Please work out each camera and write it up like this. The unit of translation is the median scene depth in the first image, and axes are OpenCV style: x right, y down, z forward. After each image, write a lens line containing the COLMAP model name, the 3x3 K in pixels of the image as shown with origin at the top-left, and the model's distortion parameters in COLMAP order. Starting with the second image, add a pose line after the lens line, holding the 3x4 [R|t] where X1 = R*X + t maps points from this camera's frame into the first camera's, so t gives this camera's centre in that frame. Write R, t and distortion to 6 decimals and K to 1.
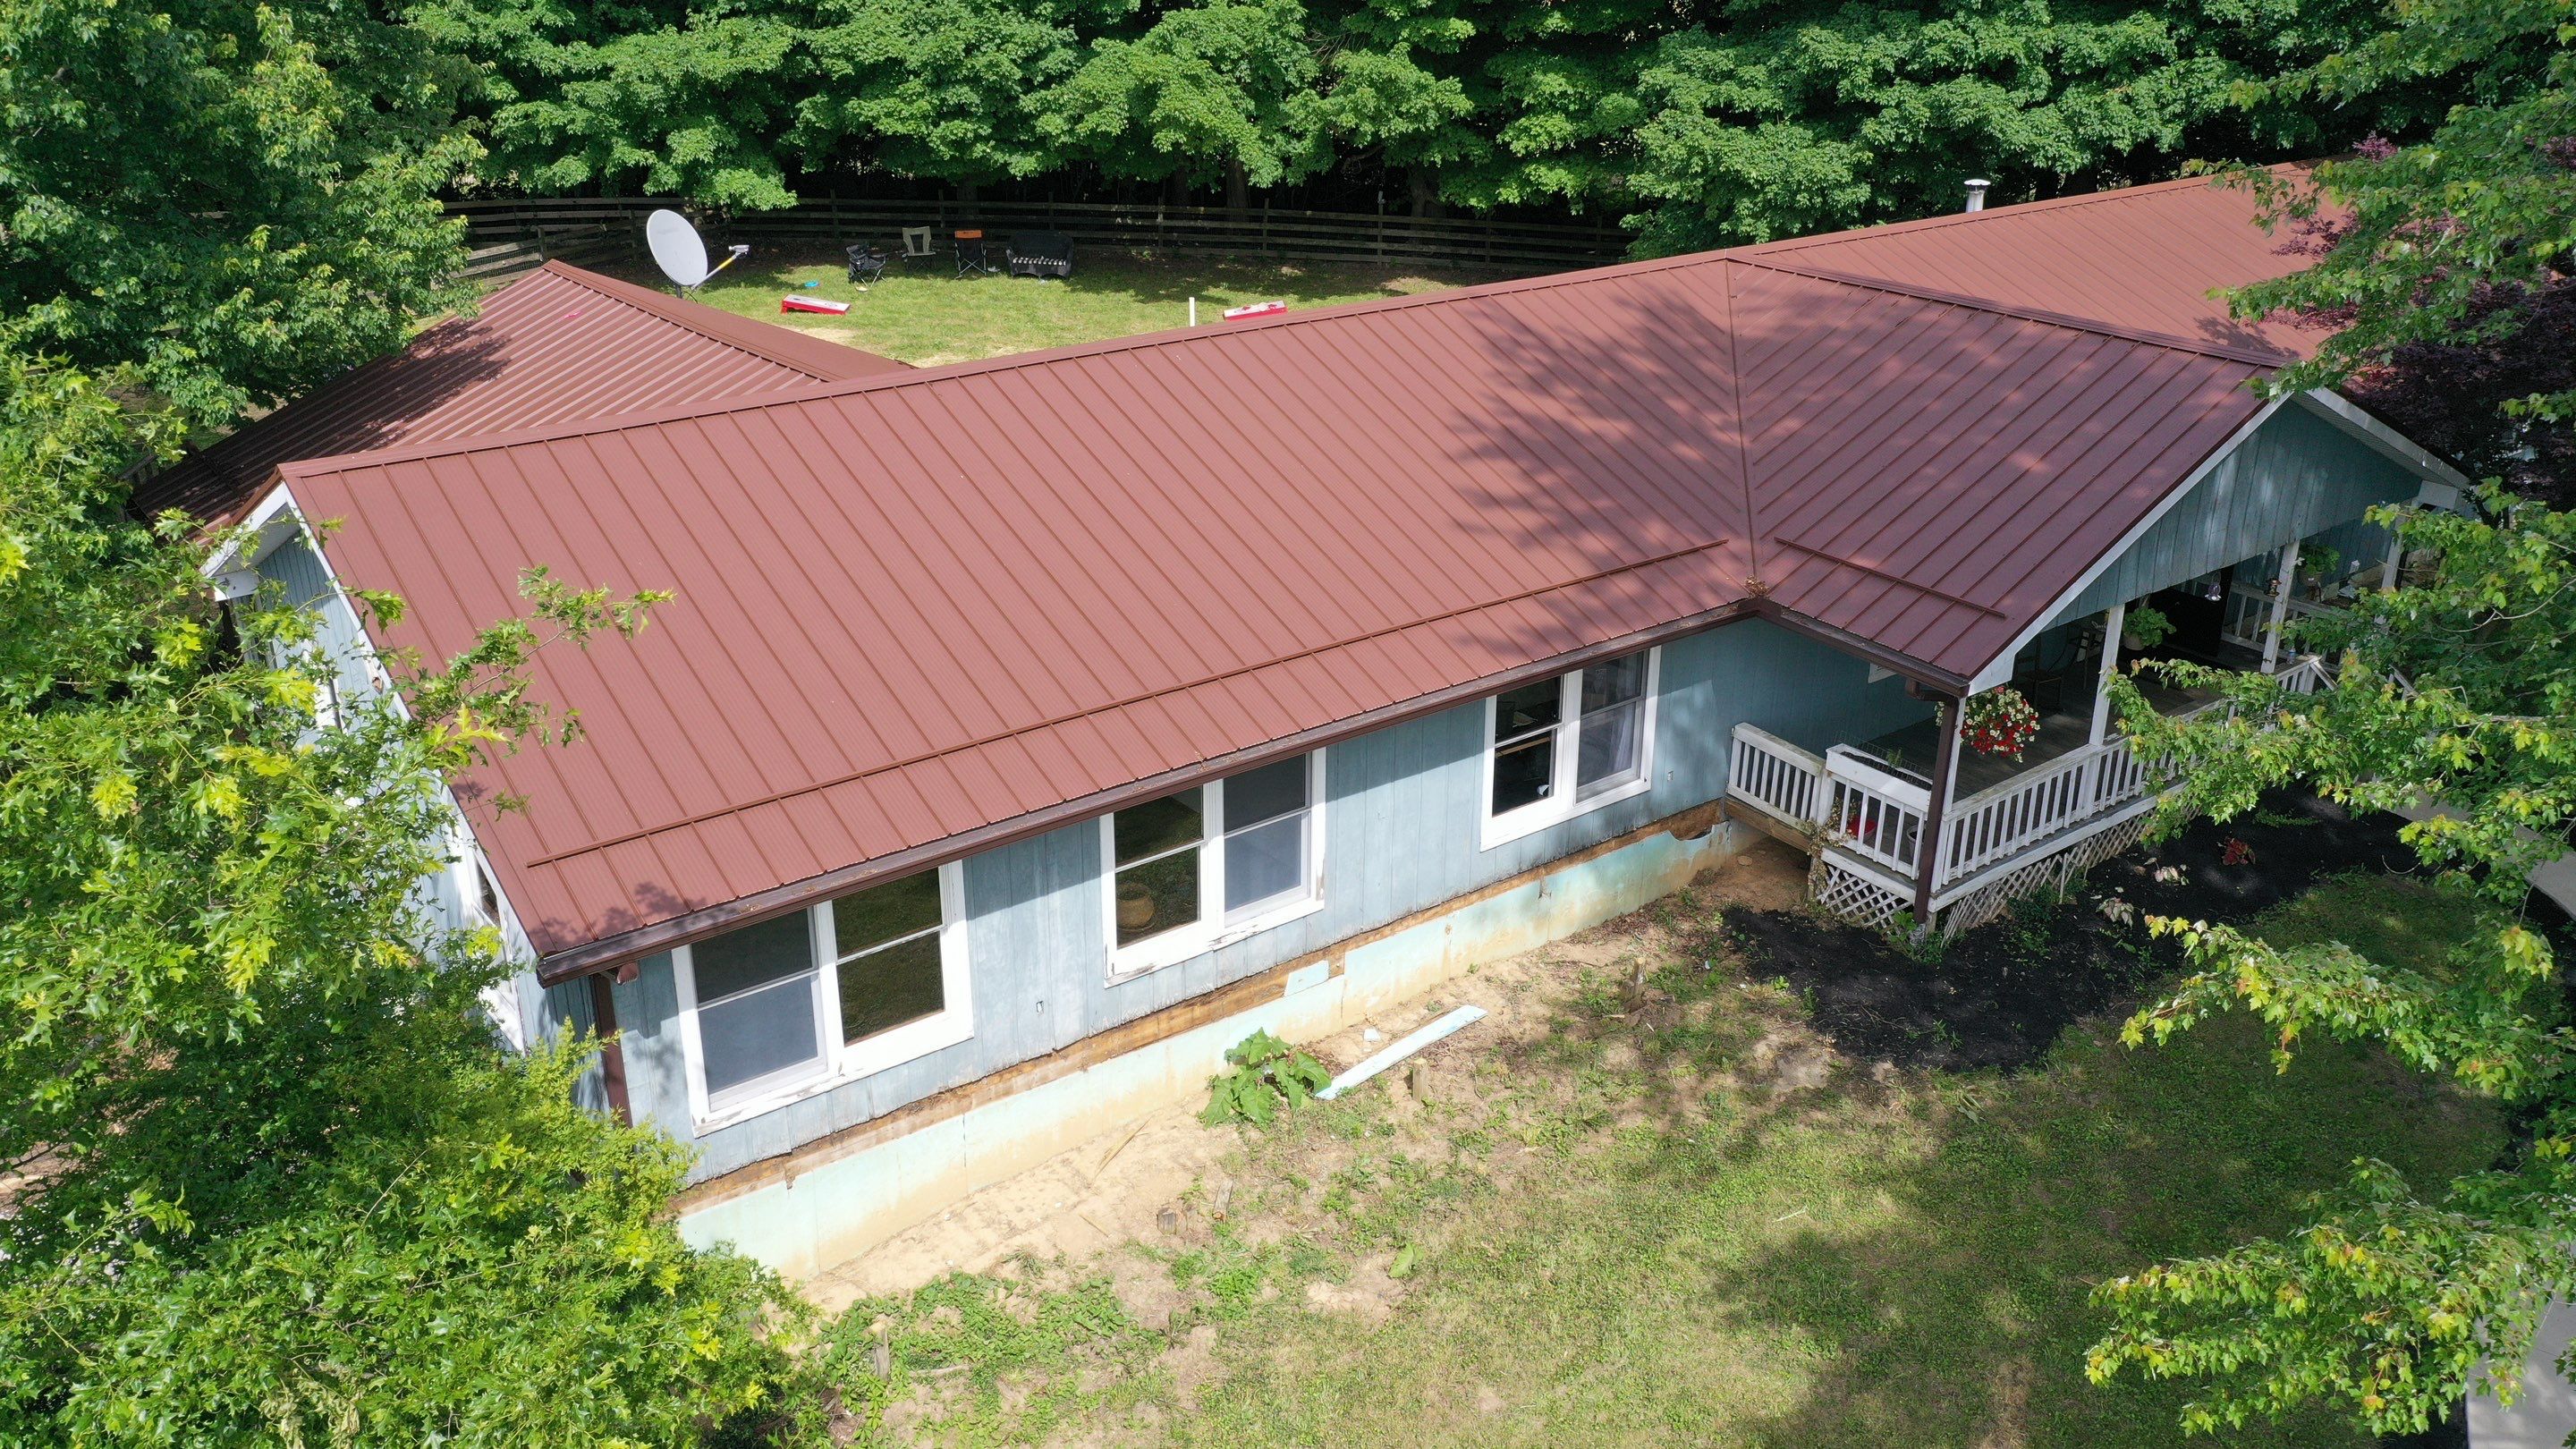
lens RADIAL K [[2026.5, 0, 1278.4], [0, 2026.5, 717.6], [0, 0, 1]] dist [0.002935, -0.002896]
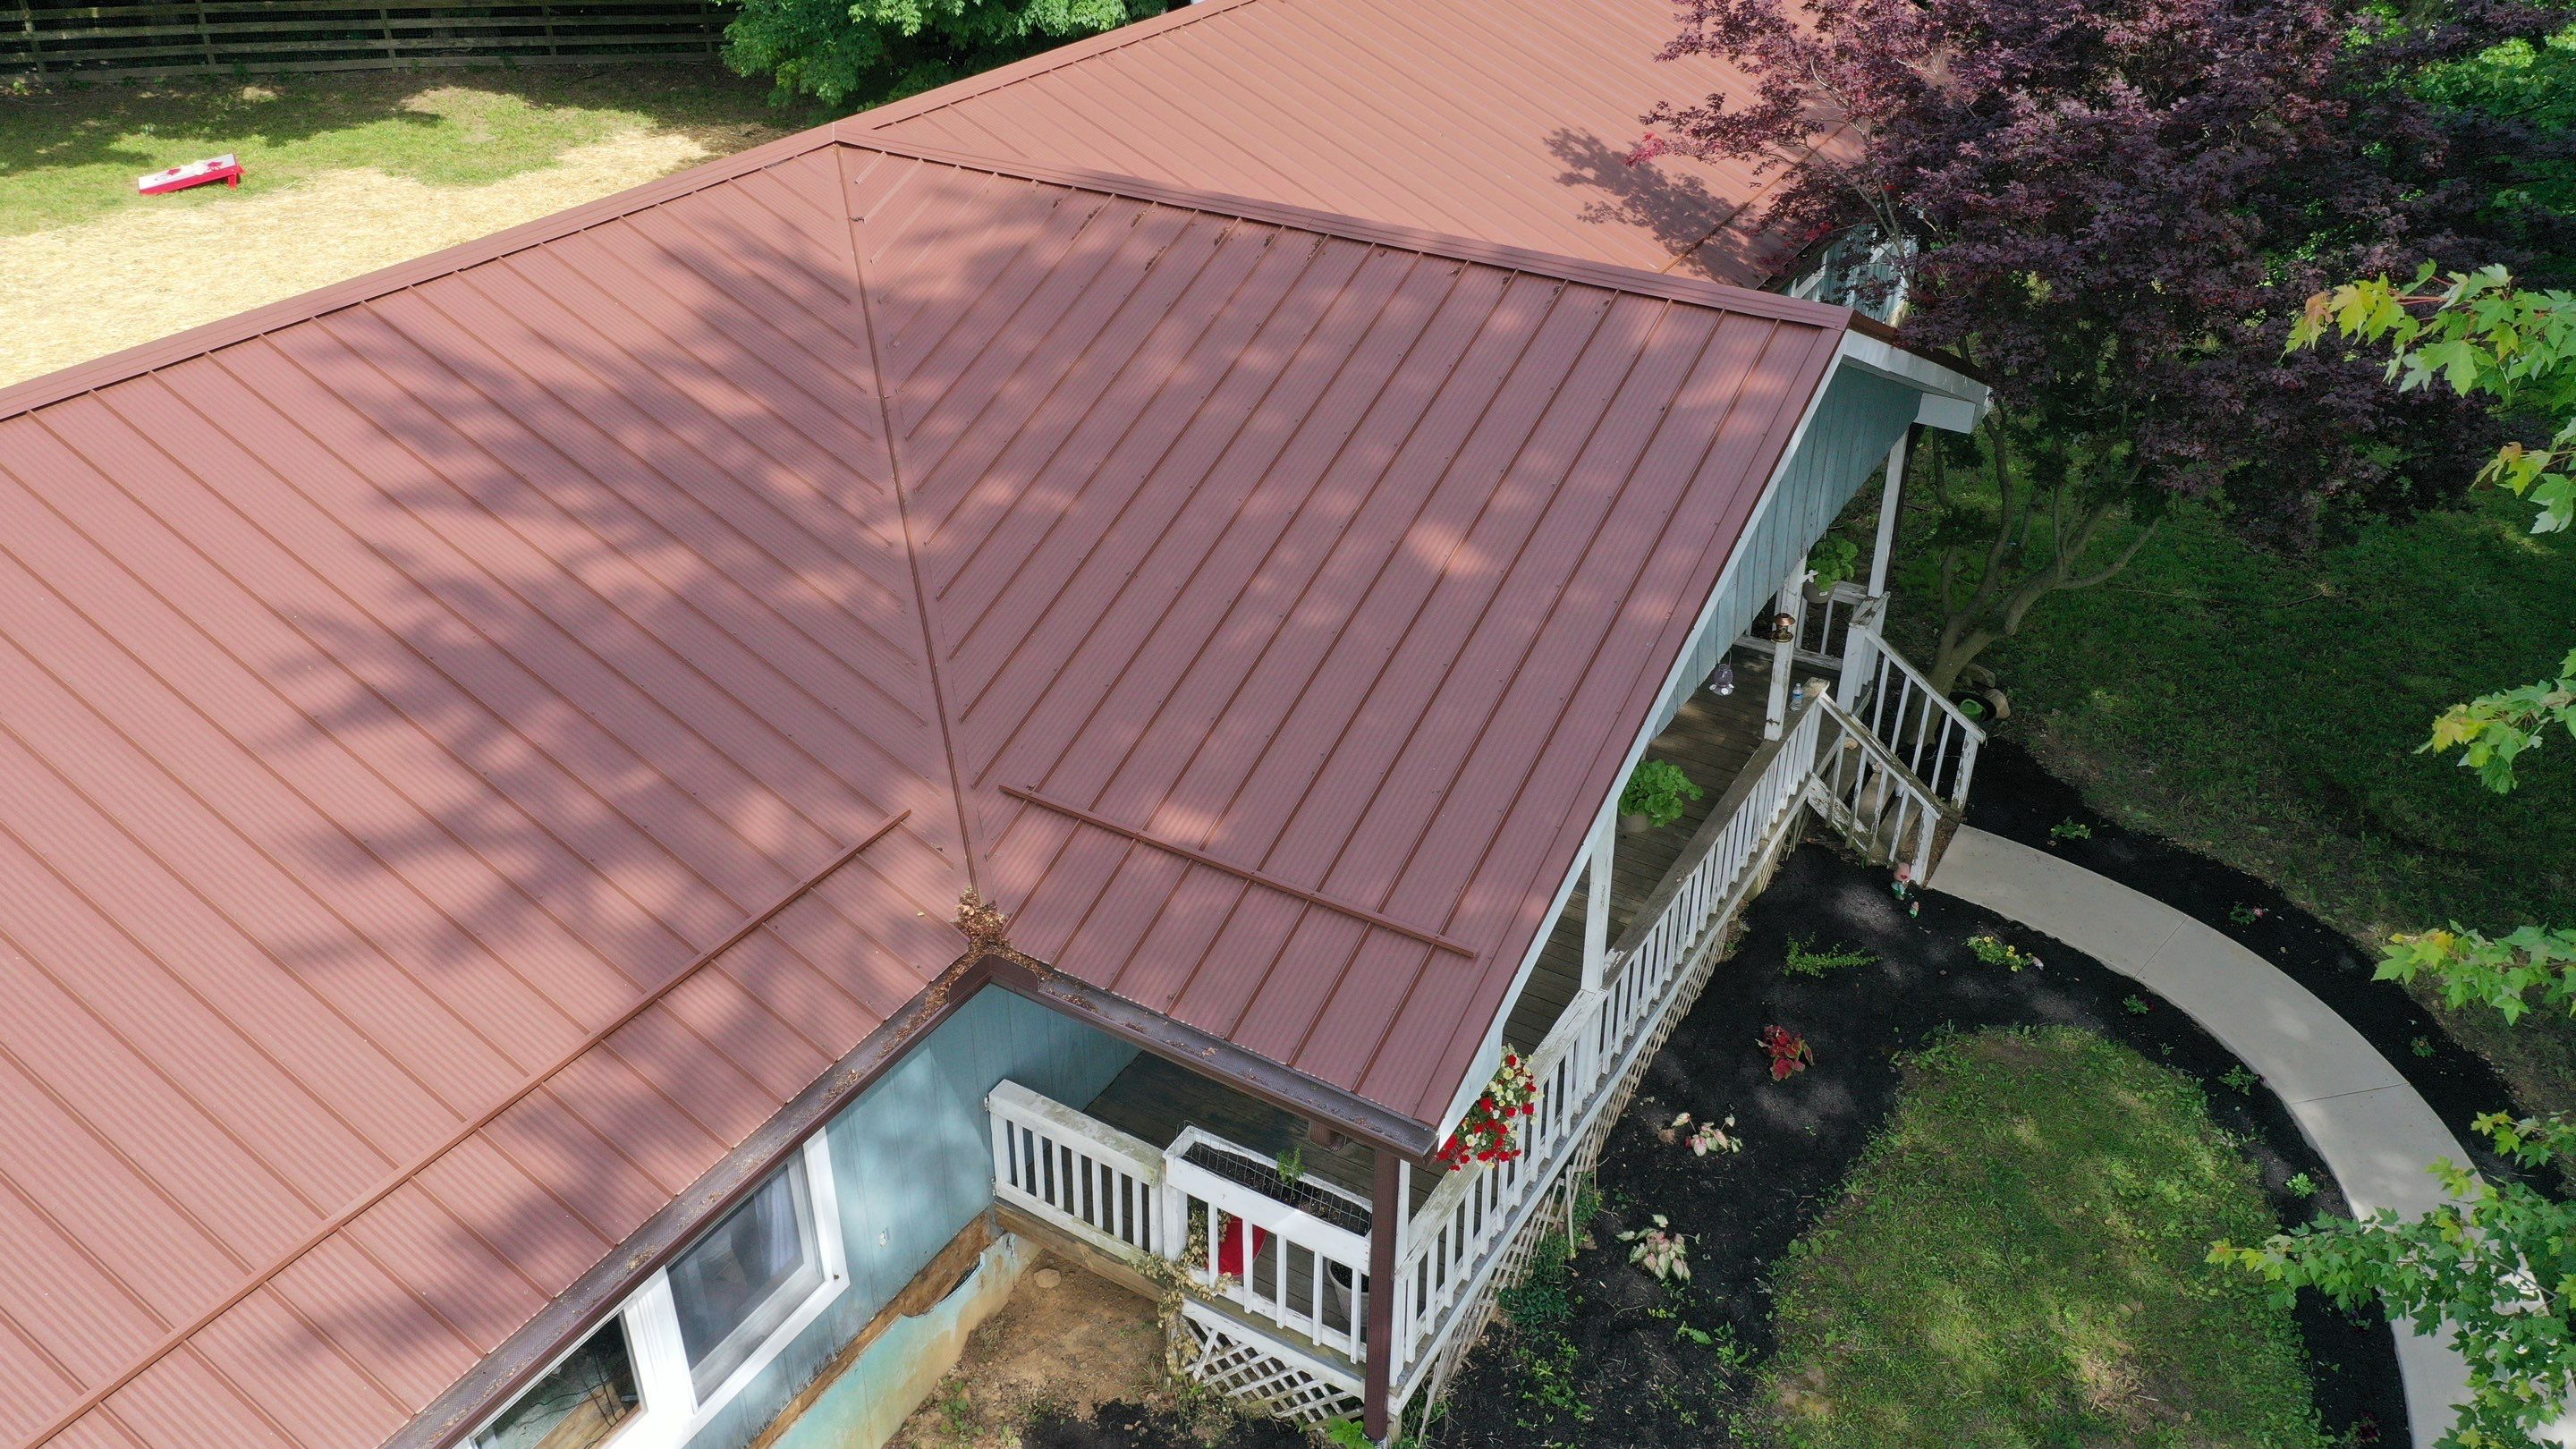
lens RADIAL K [[2026.5, 0, 1270.1], [0, 2026.5, 740.9], [0, 0, 1]] dist [0.002935, -0.002896]
pose [[0.927374, -0.193984, 0.319918, 0.148852], [0.145333, 0.974715, 0.169734, -0.175138], [-0.344754, -0.110912, 0.932117, 0.513469]]
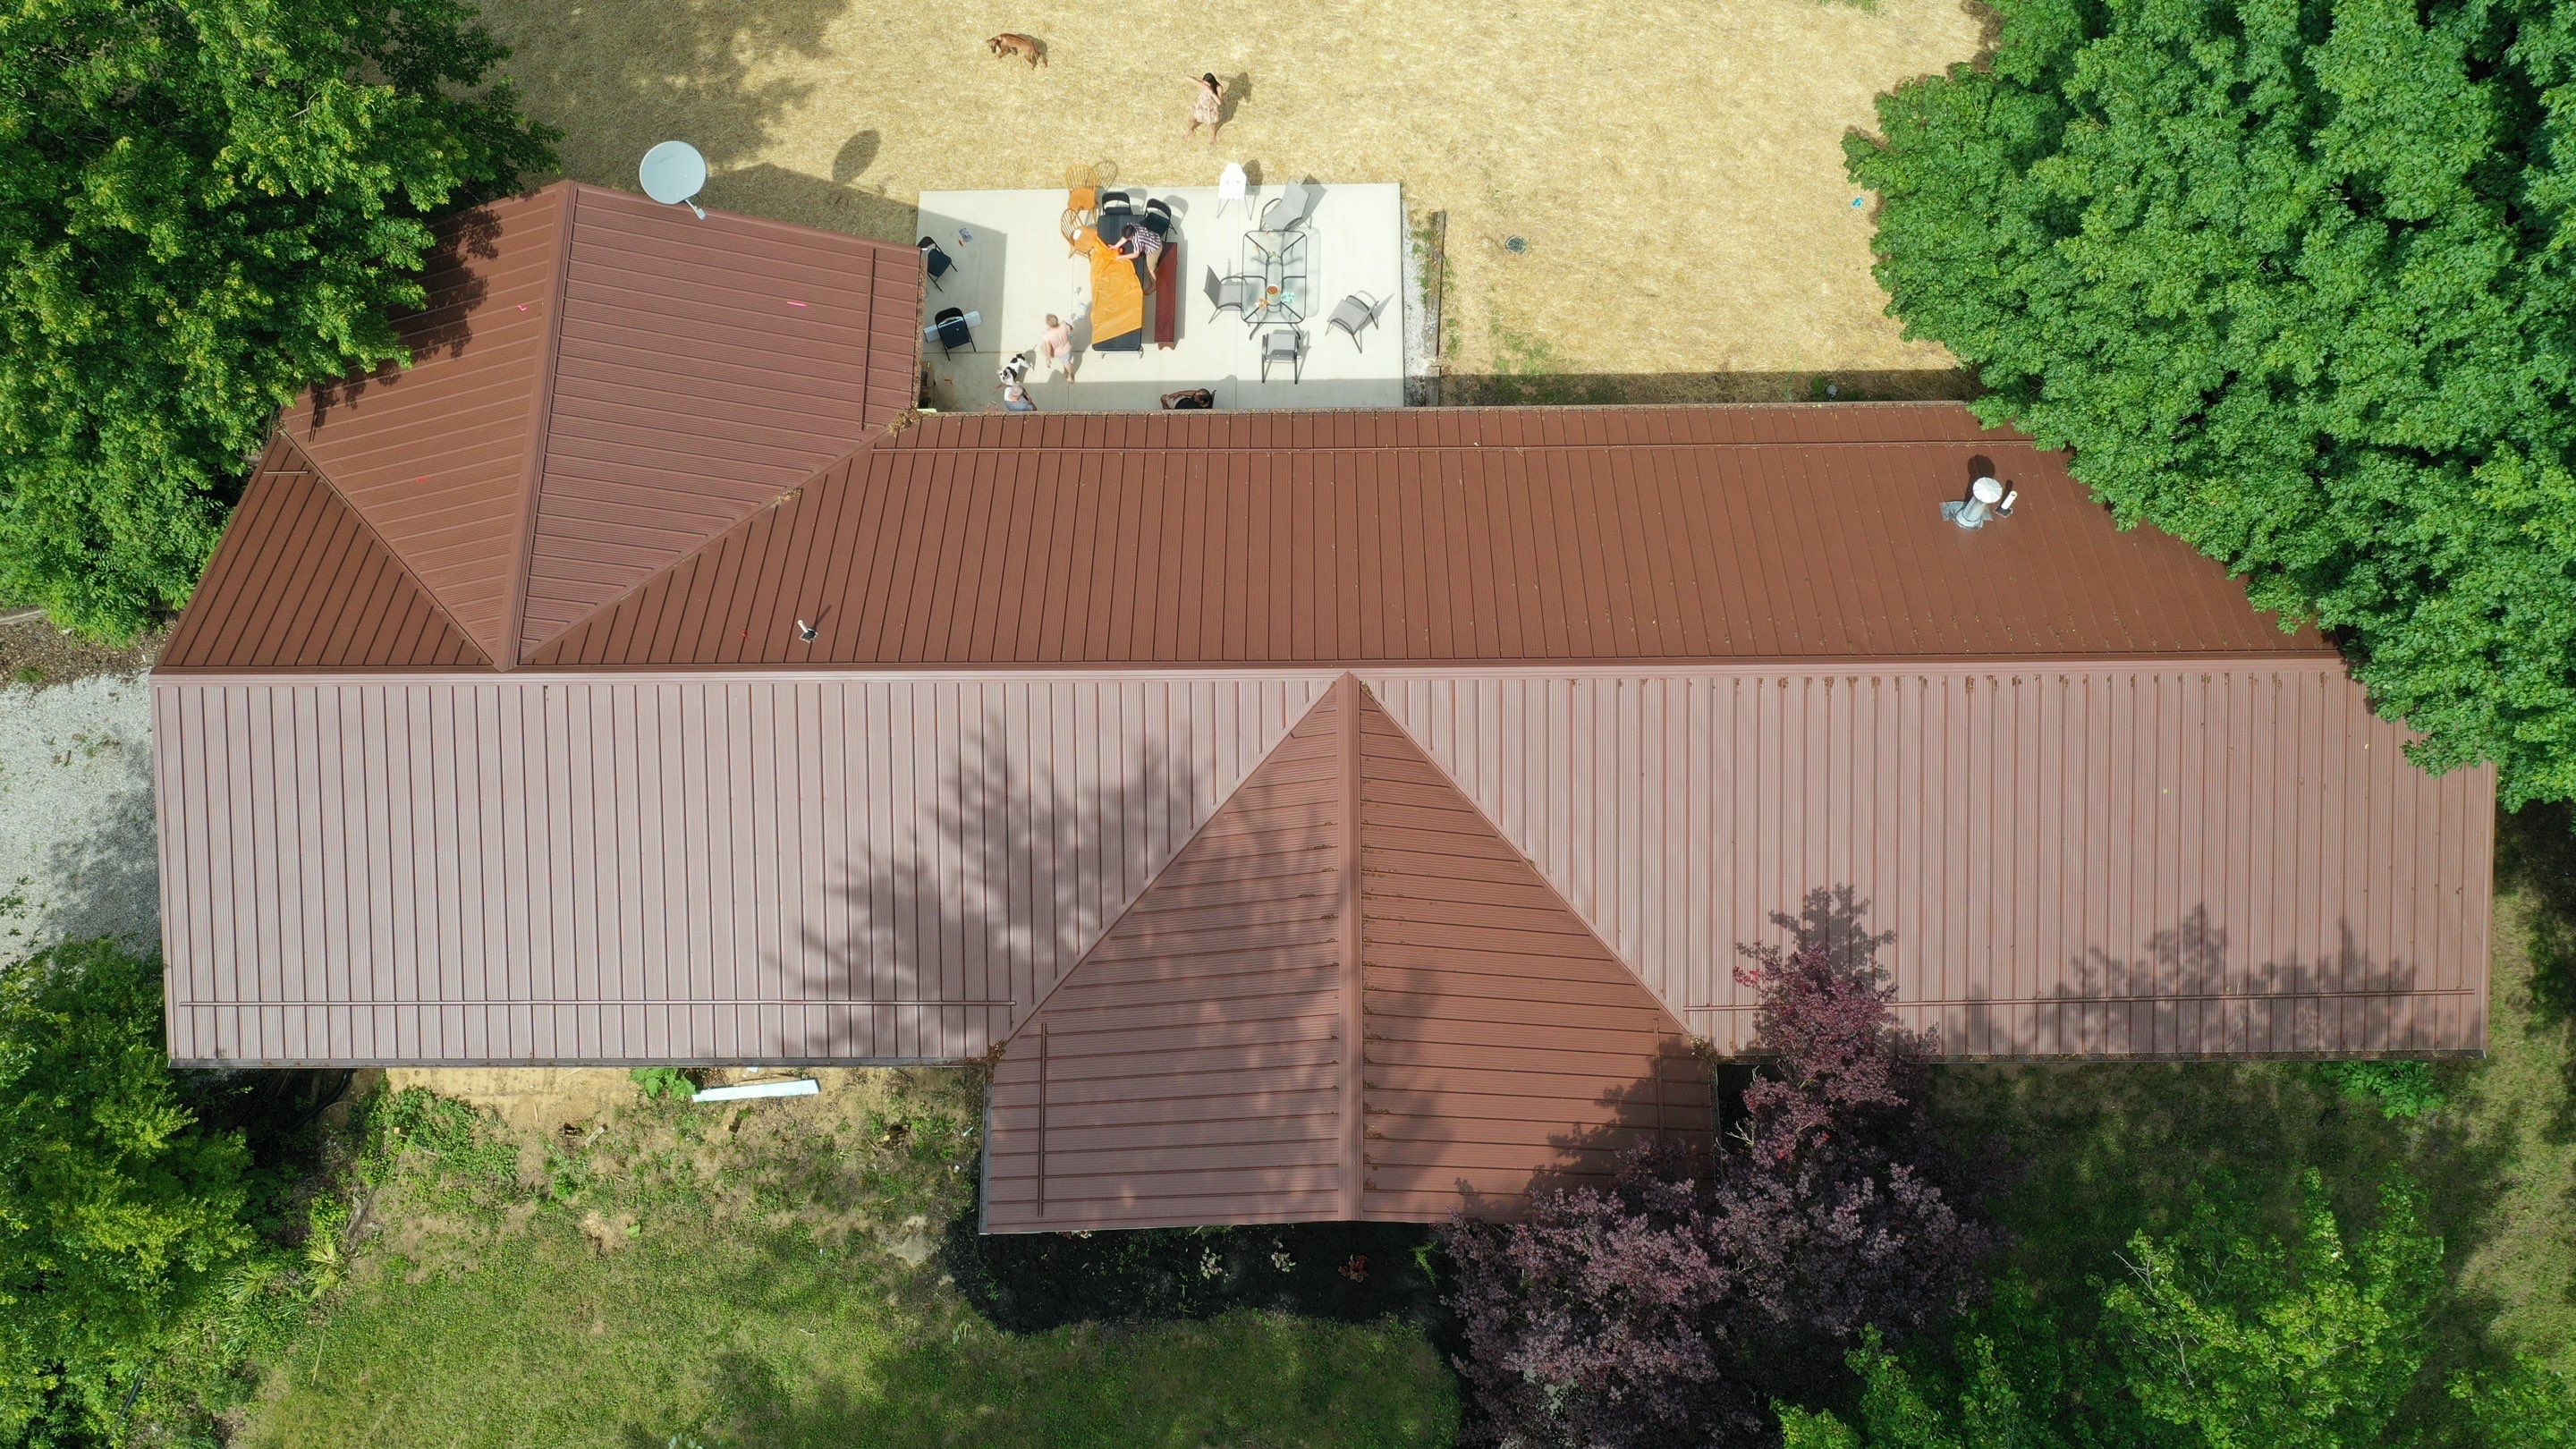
lens RADIAL K [[2026.5, 0, 1277.4], [0, 2026.5, 716.9], [0, 0, 1]] dist [0.002935, -0.002896]
pose [[0.791921, 0.570611, -0.217405, 0.561391], [-0.213189, 0.592001, 0.777229, -1.353407], [0.572199, -0.569155, 0.590466, 0.381690]]
